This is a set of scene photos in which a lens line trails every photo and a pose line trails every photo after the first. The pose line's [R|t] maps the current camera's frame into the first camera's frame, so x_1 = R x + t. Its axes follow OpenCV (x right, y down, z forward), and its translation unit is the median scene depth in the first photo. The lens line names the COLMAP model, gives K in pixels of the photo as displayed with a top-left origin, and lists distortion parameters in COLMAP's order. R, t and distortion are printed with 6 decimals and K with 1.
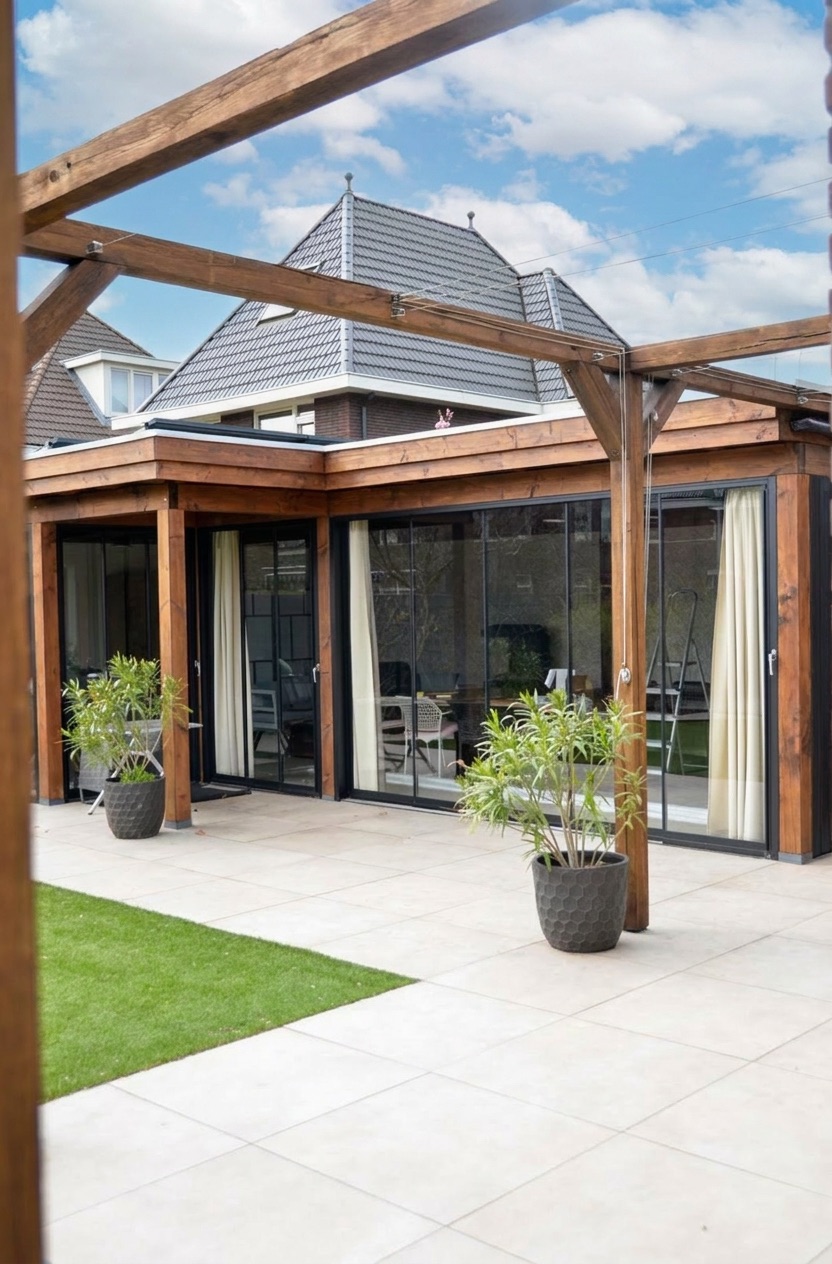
lens RADIAL K [[1305.8, 0, 417.6], [0, 1305.8, 589.9], [0, 0, 1]] dist [0.005607, 0.004409]
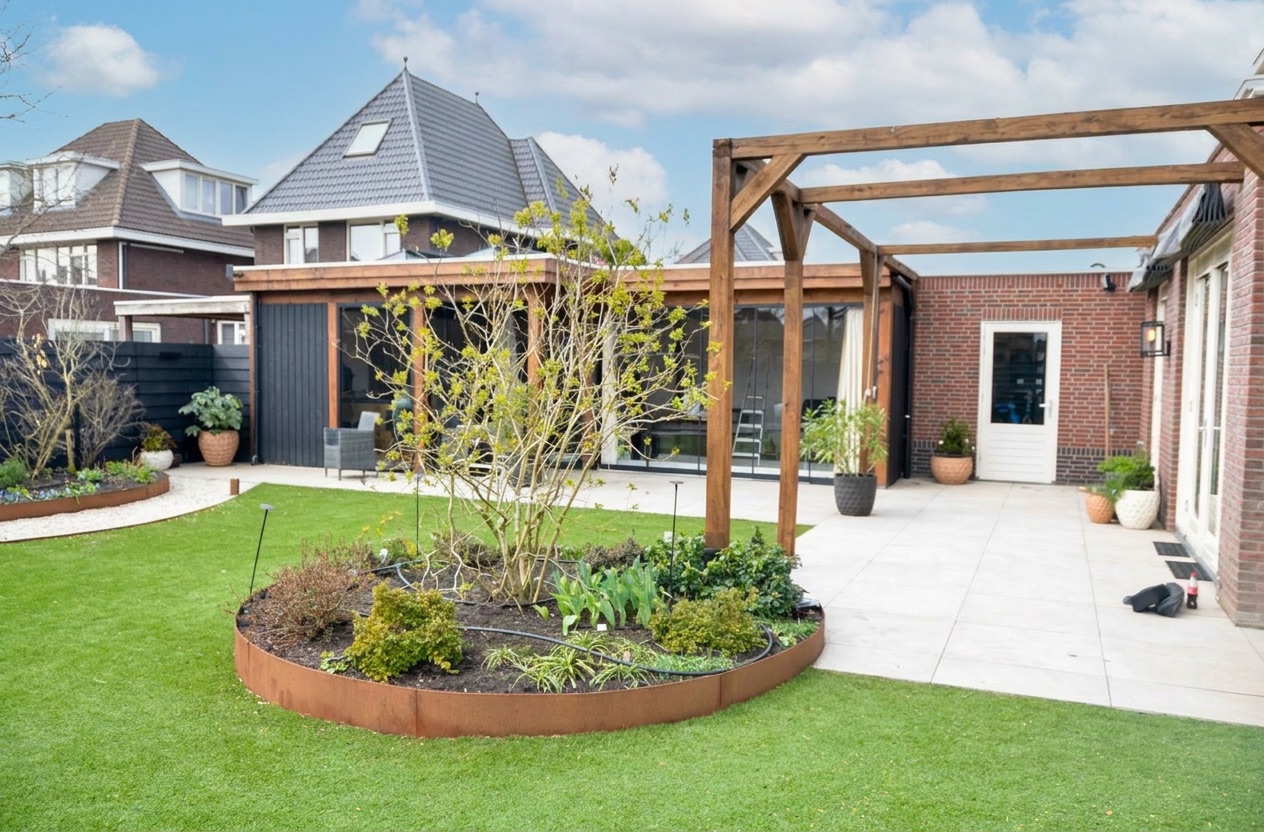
lens RADIAL K [[960.7, 0, 634.7], [0, 960.7, 410.1], [0, 0, 1]] dist [-0.030897, 0.001608]
pose [[0.940488, 0.015183, 0.339487, -0.340670], [-0.033931, 0.998205, 0.049357, 0.011490], [-0.338128, -0.057939, 0.939315, -0.169638]]
